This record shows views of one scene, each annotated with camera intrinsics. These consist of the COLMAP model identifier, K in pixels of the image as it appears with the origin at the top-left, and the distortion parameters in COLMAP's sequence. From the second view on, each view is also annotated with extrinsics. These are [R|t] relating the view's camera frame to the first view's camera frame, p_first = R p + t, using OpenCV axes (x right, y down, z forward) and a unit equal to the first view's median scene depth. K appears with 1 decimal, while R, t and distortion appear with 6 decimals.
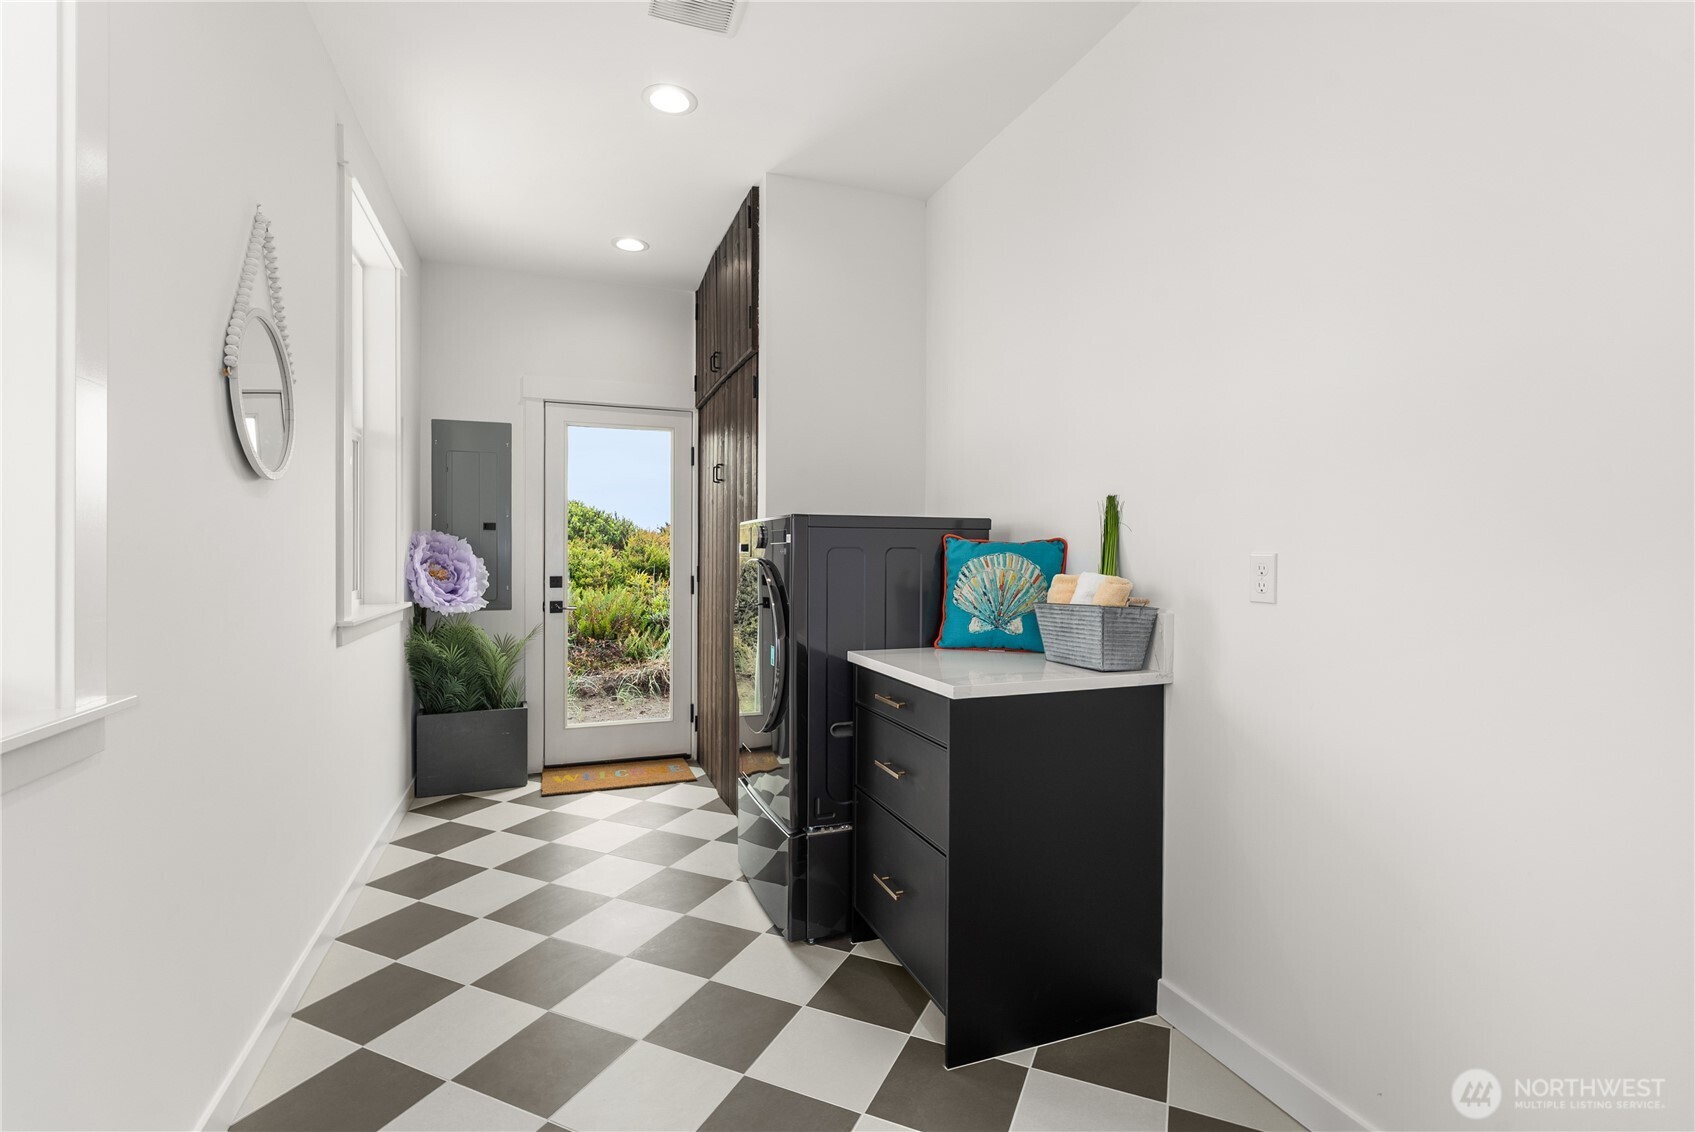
lens RADIAL K [[768.4, 0, 845.1], [0, 768.4, 565.9], [0, 0, 1]] dist [-0.007949, 0.003973]
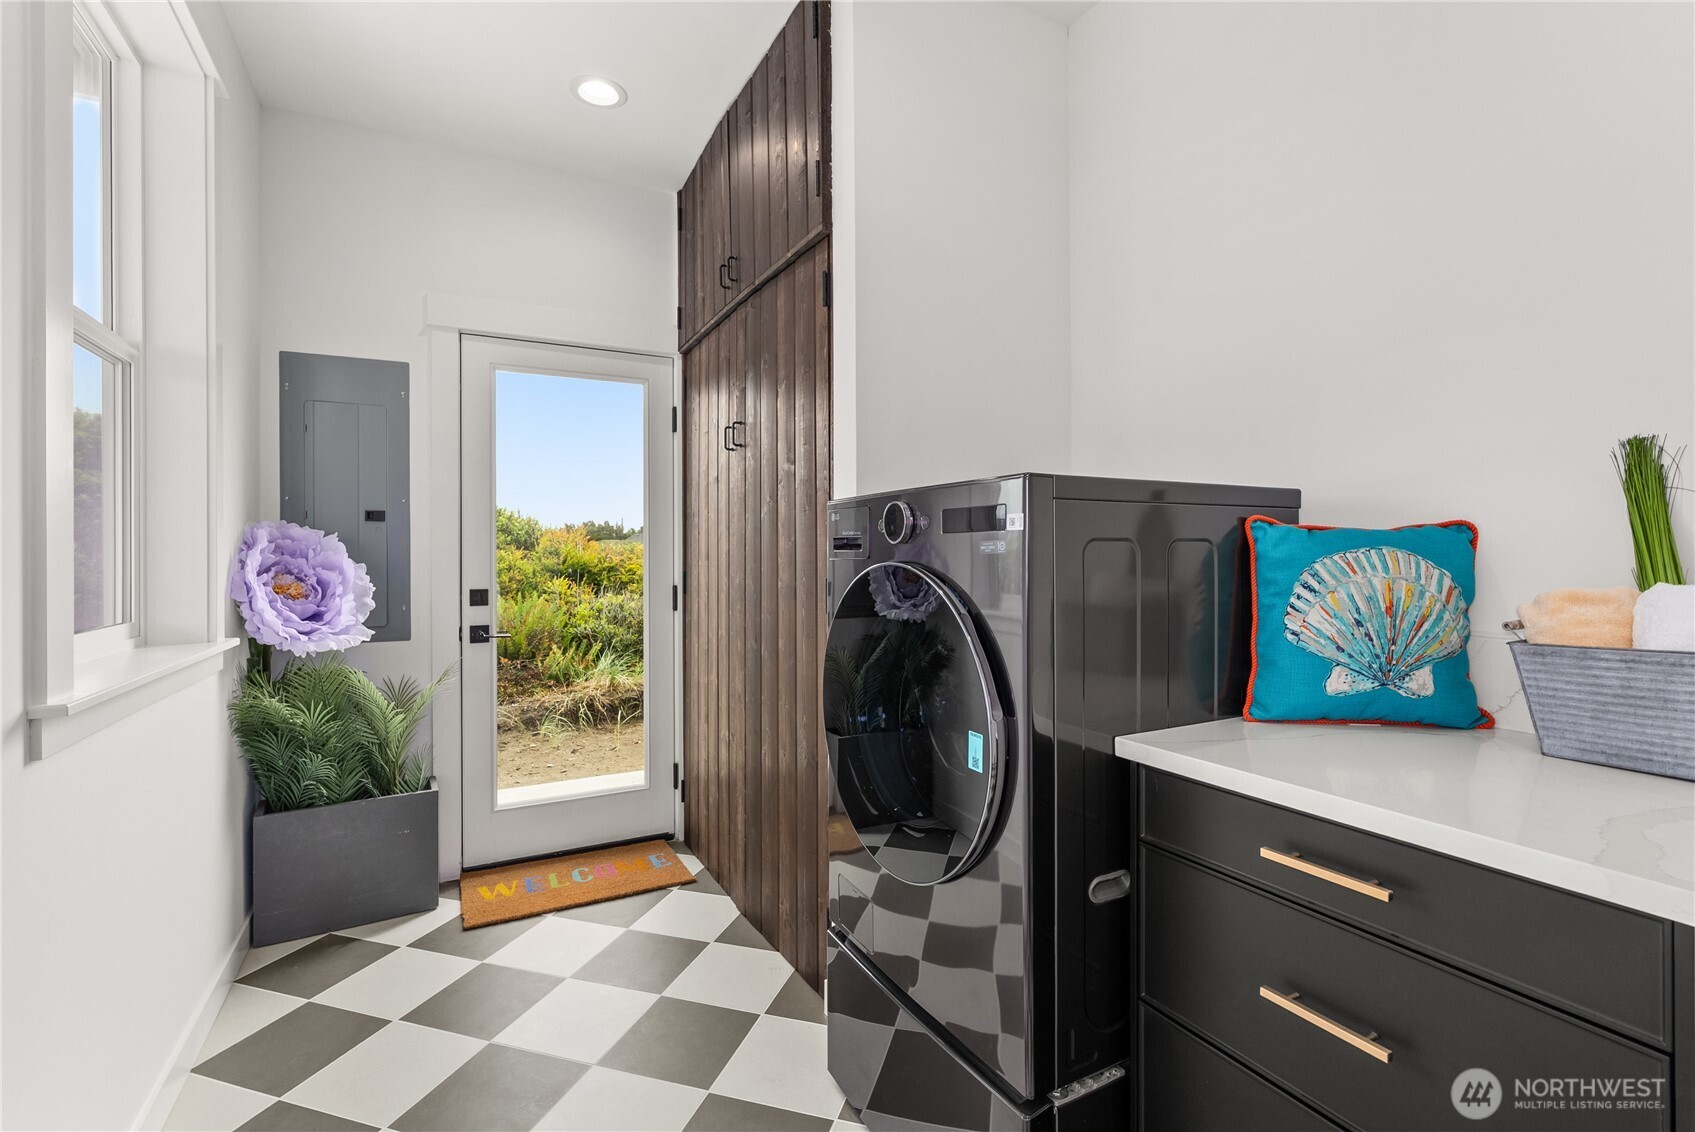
lens RADIAL K [[768.4, 0, 848.9], [0, 768.4, 559.3], [0, 0, 1]] dist [-0.007949, 0.003973]
pose [[0.992200, -0.008189, 0.124386, -0.152452], [0.009311, 0.999921, -0.008439, -0.004673], [-0.124307, 0.009531, 0.992198, 0.318150]]
